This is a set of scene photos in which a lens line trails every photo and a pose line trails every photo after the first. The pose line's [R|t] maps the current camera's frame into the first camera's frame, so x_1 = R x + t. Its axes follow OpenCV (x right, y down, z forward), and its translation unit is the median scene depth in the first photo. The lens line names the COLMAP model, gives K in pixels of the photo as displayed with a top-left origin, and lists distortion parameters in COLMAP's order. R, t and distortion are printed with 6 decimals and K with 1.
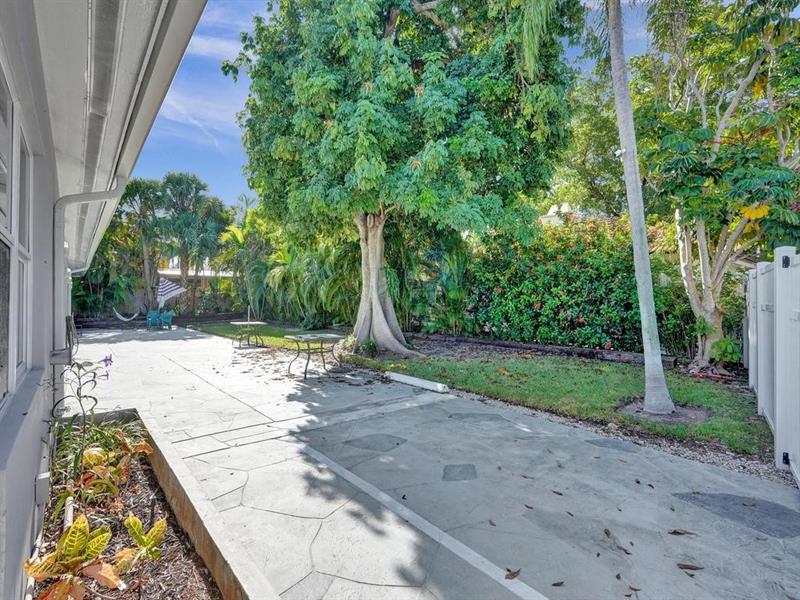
lens RADIAL K [[390.2, 0, 399.0], [0, 390.2, 300.3], [0, 0, 1]] dist [-0.020297, 0.009115]
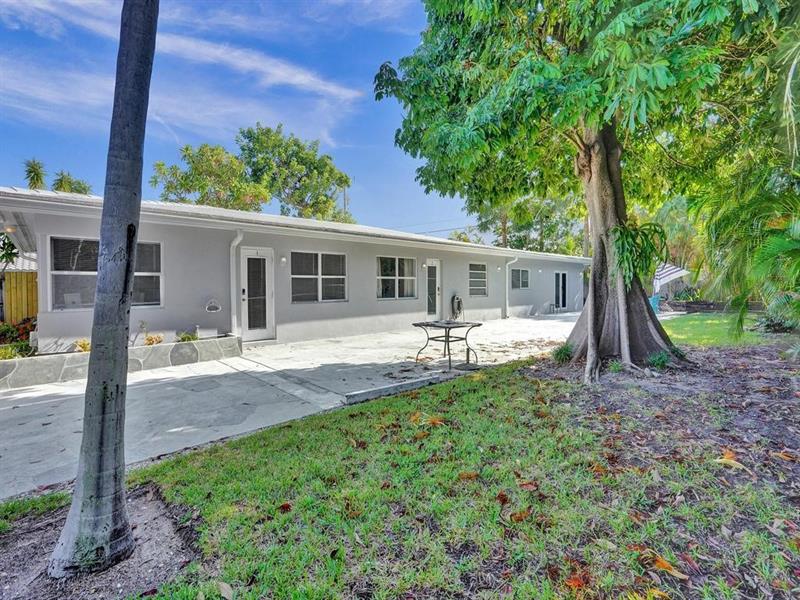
lens RADIAL K [[390.2, 0, 397.2], [0, 390.2, 294.6], [0, 0, 1]] dist [-0.020297, 0.009115]
pose [[0.032916, 0.016087, -0.999329, 1.376549], [0.011342, 0.999800, 0.016468, 0.016323], [0.999394, -0.011876, 0.032727, 1.669229]]
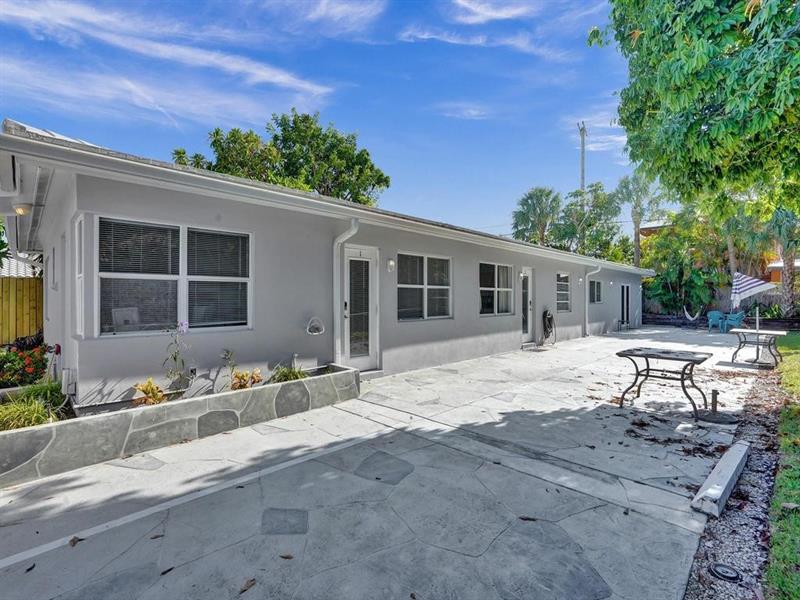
lens RADIAL K [[390.2, 0, 401.4], [0, 390.2, 302.0], [0, 0, 1]] dist [-0.020297, 0.009115]
pose [[0.087745, 0.003739, -0.996136, 0.763788], [0.004326, 0.999982, 0.004134, 0.004923], [0.996134, -0.004672, 0.087727, 0.947531]]
